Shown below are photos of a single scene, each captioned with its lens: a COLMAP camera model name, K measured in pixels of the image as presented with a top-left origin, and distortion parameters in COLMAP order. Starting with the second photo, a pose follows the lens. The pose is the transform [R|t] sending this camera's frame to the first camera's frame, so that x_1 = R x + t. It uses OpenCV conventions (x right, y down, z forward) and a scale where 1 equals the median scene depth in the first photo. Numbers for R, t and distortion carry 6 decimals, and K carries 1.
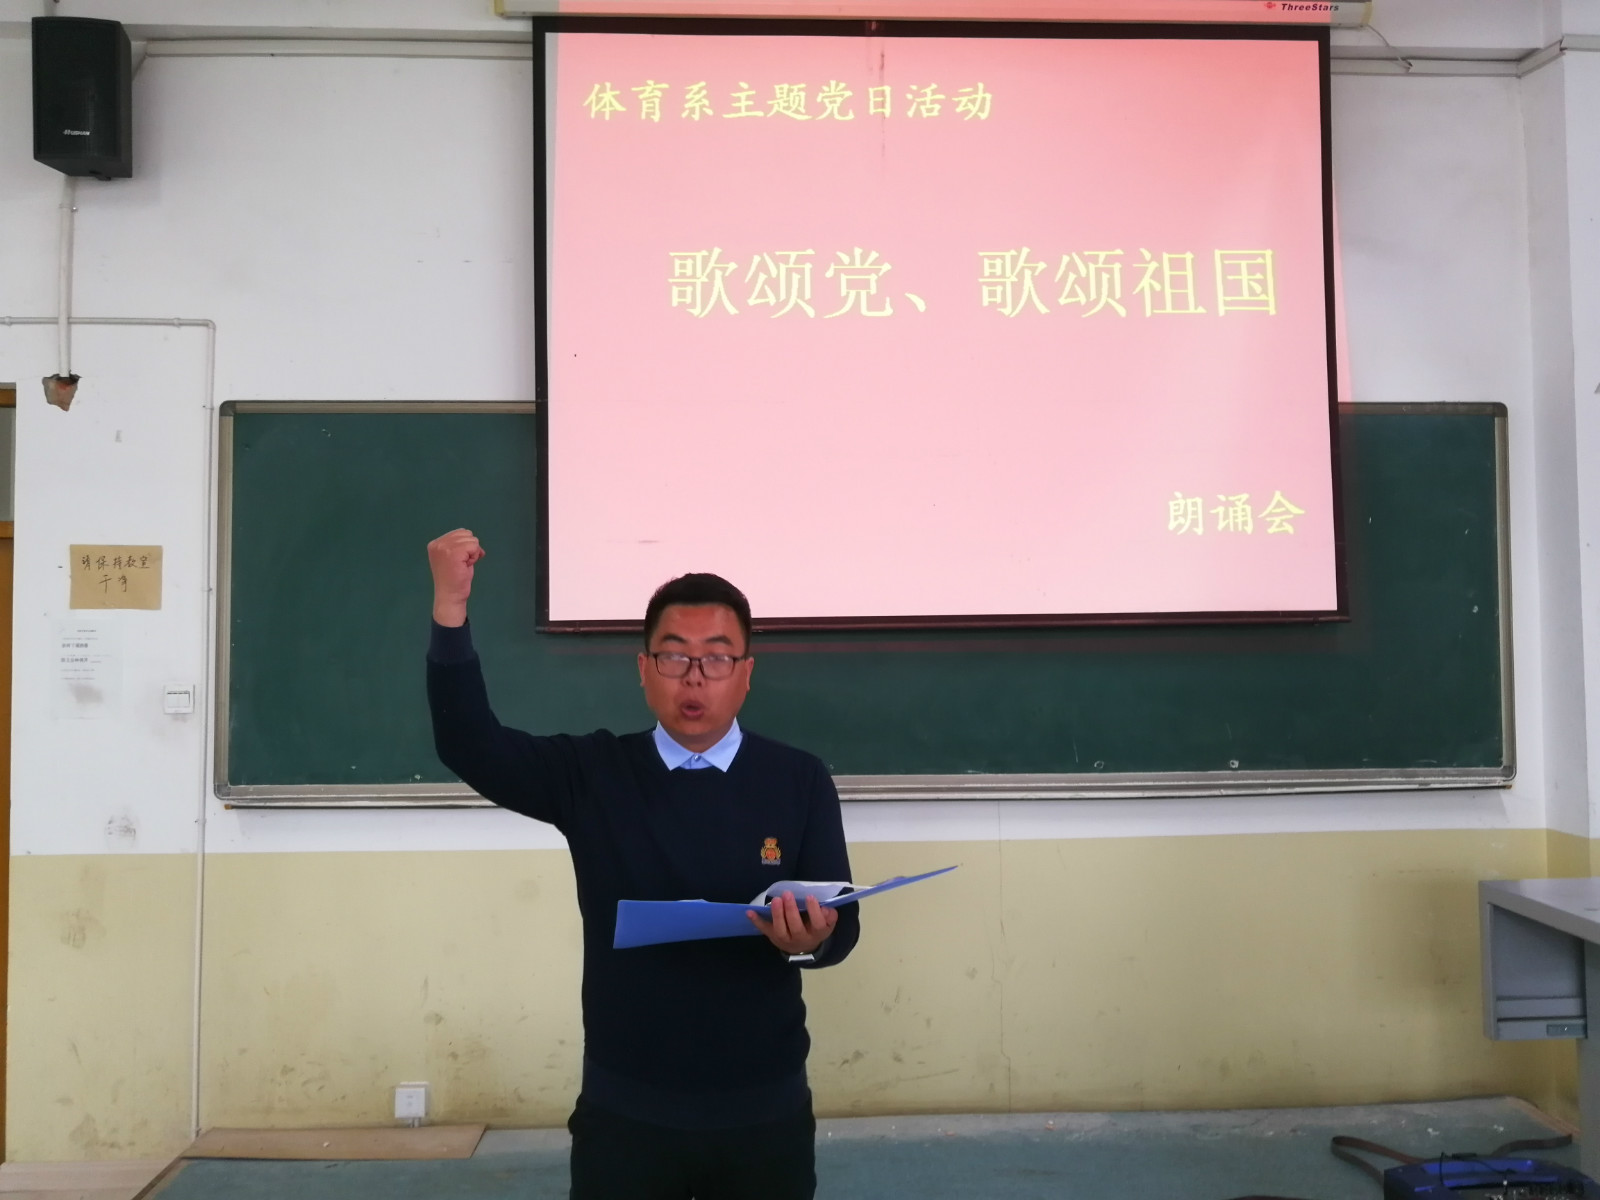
lens RADIAL K [[1256.4, 0, 800.0], [0, 1256.4, 600.0], [0, 0, 1]] dist [-0.022981, 0.001607]
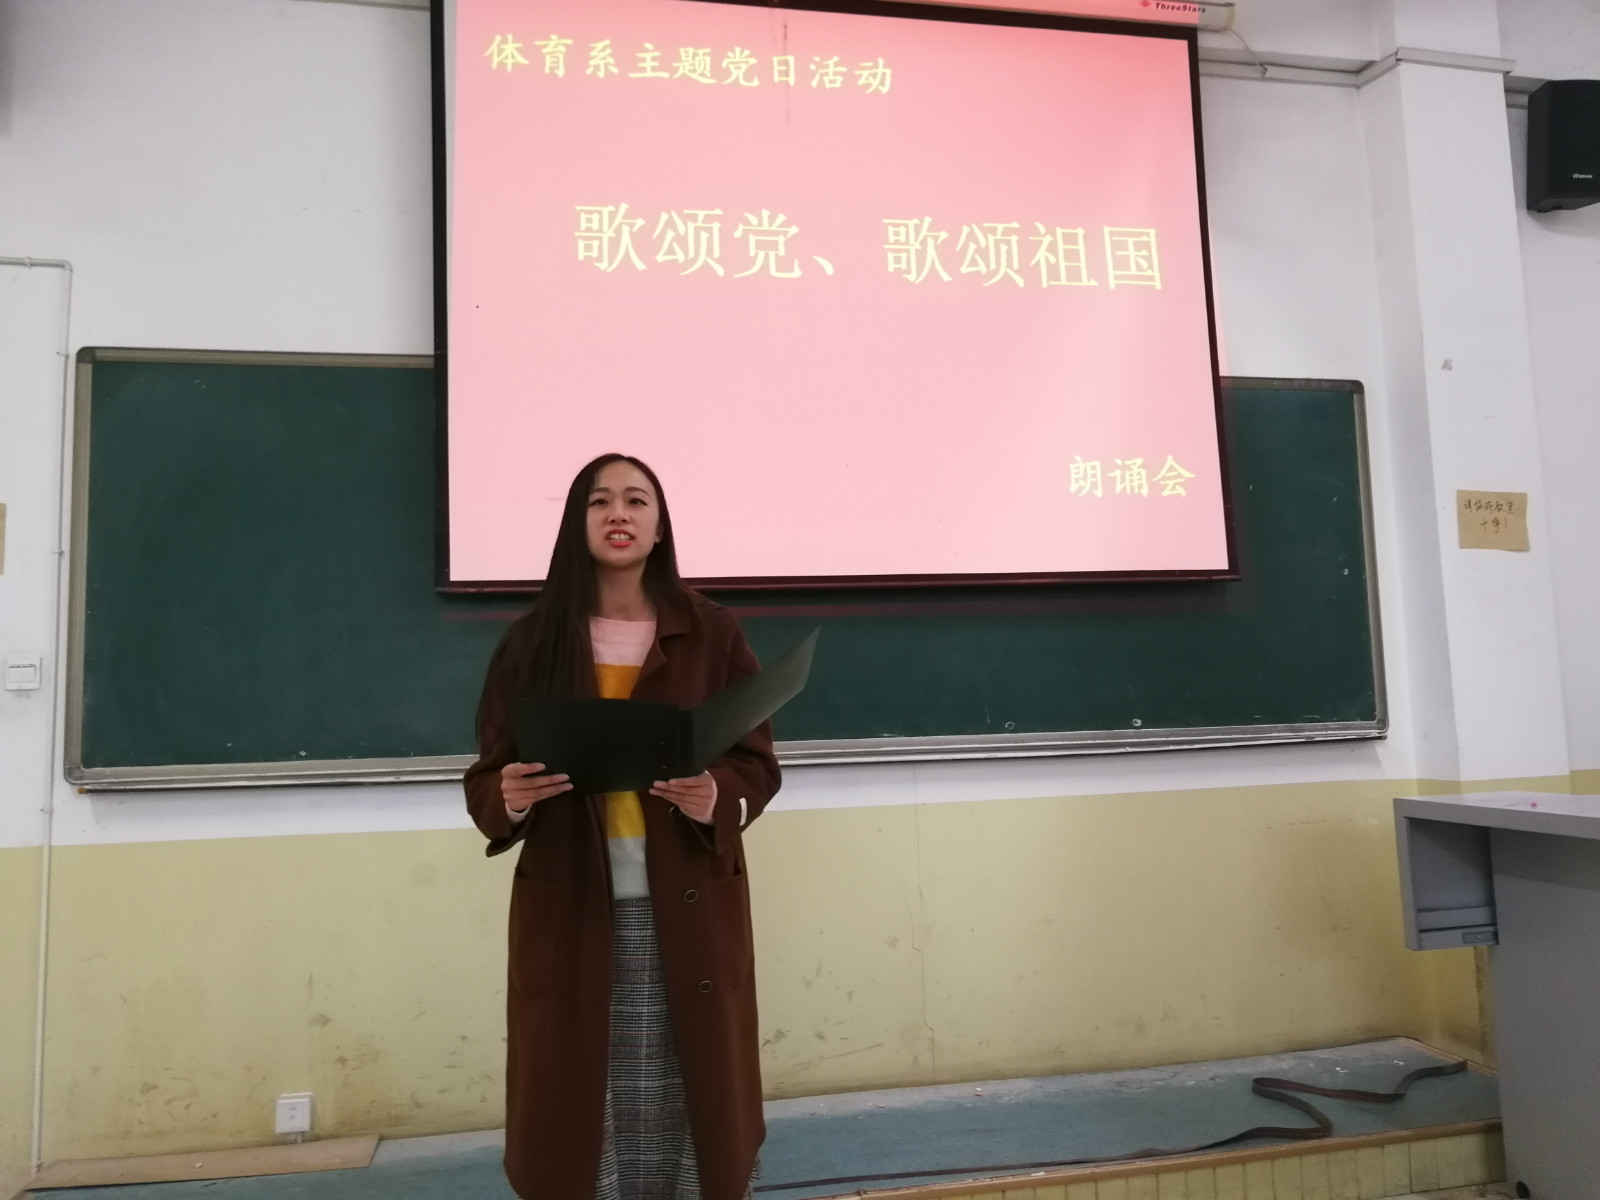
lens RADIAL K [[1257.5, 0, 800.0], [0, 1257.5, 600.0], [0, 0, 1]] dist [-0.031804, 0.005630]
pose [[0.987032, -0.008922, 0.160275, -0.089186], [0.019193, 0.997851, -0.062652, 0.092013], [-0.159371, 0.064915, 0.985082, 0.031546]]
